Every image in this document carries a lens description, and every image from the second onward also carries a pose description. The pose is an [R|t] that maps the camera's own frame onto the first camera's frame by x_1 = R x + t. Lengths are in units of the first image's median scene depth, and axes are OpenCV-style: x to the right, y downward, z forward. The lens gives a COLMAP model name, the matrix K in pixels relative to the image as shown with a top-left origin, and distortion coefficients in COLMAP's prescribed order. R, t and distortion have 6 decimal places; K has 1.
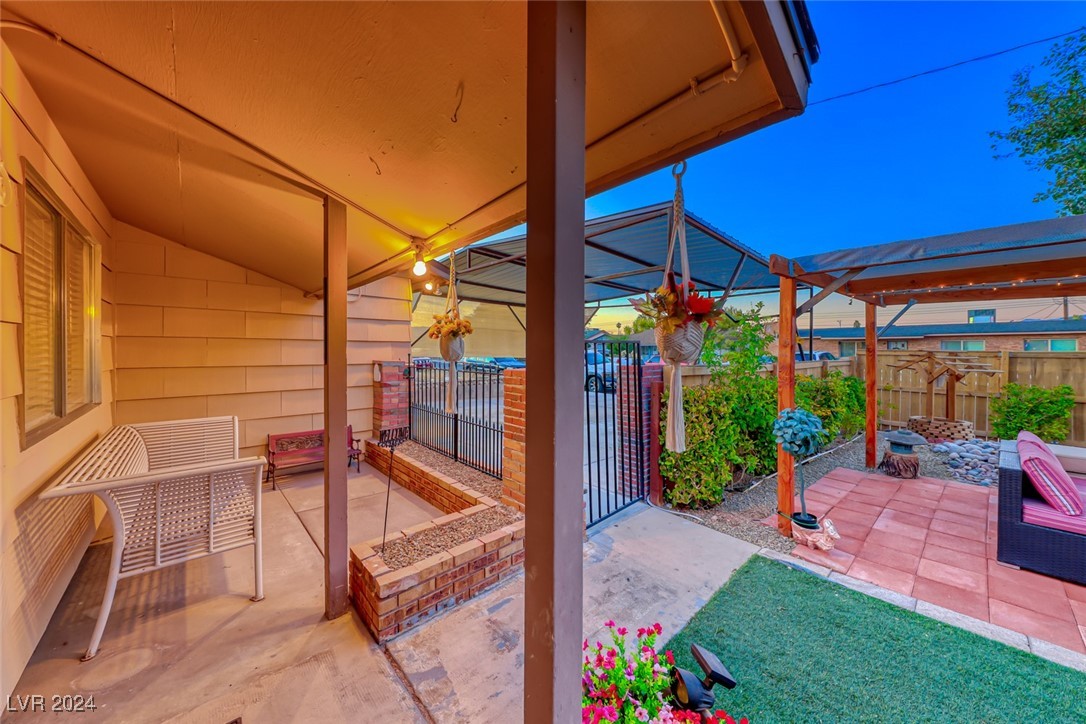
lens RADIAL K [[371.0, 0, 545.0], [0, 371.0, 351.6], [0, 0, 1]] dist [0.011314, -0.006025]
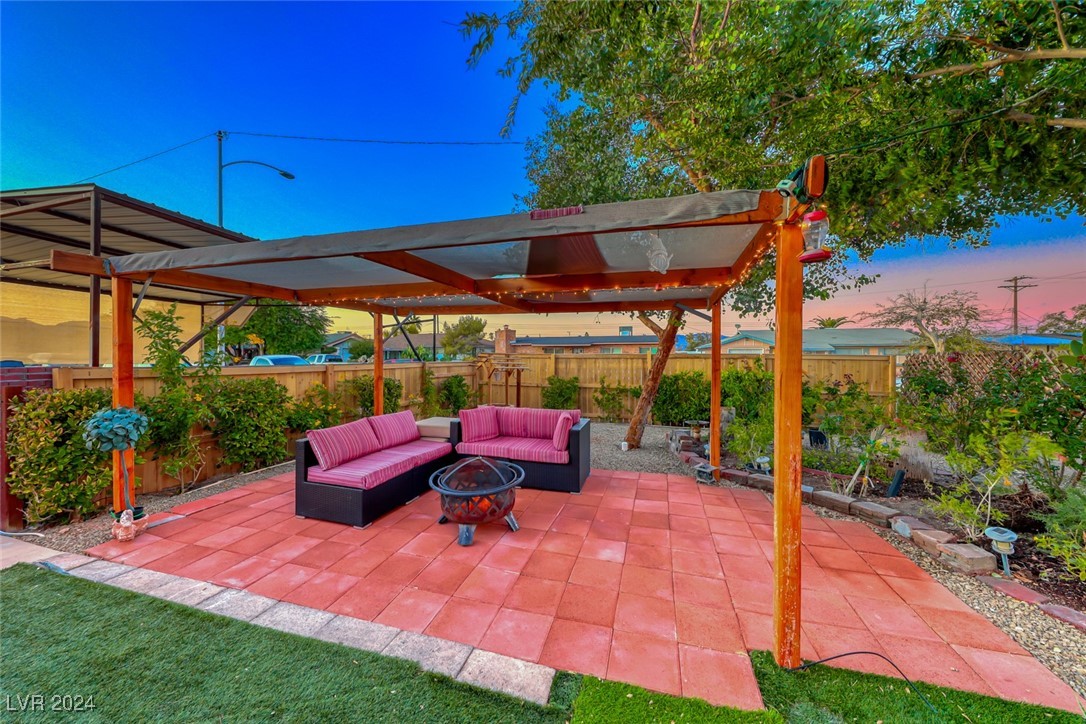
lens RADIAL K [[378.6, 0, 539.7], [0, 378.6, 363.2], [0, 0, 1]] dist [0.010256, -0.006554]
pose [[0.849004, -0.011586, 0.528259, 0.759451], [0.003067, 0.999851, 0.017001, 0.016025], [-0.528377, -0.012814, 0.848913, -0.322839]]
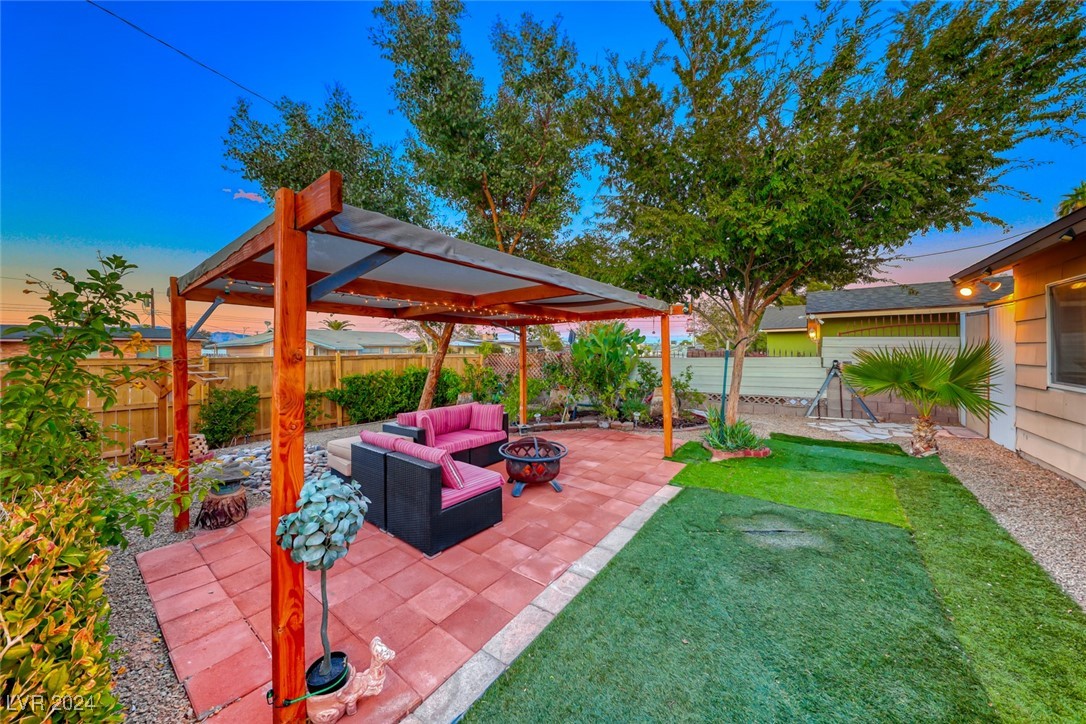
lens RADIAL K [[371.0, 0, 545.0], [0, 371.0, 351.6], [0, 0, 1]] dist [0.011314, -0.006025]
pose [[-0.207614, -0.000710, 0.978210, 0.059190], [0.011997, 0.999923, 0.003272, -0.018843], [-0.978137, 0.012415, -0.207590, 0.543315]]
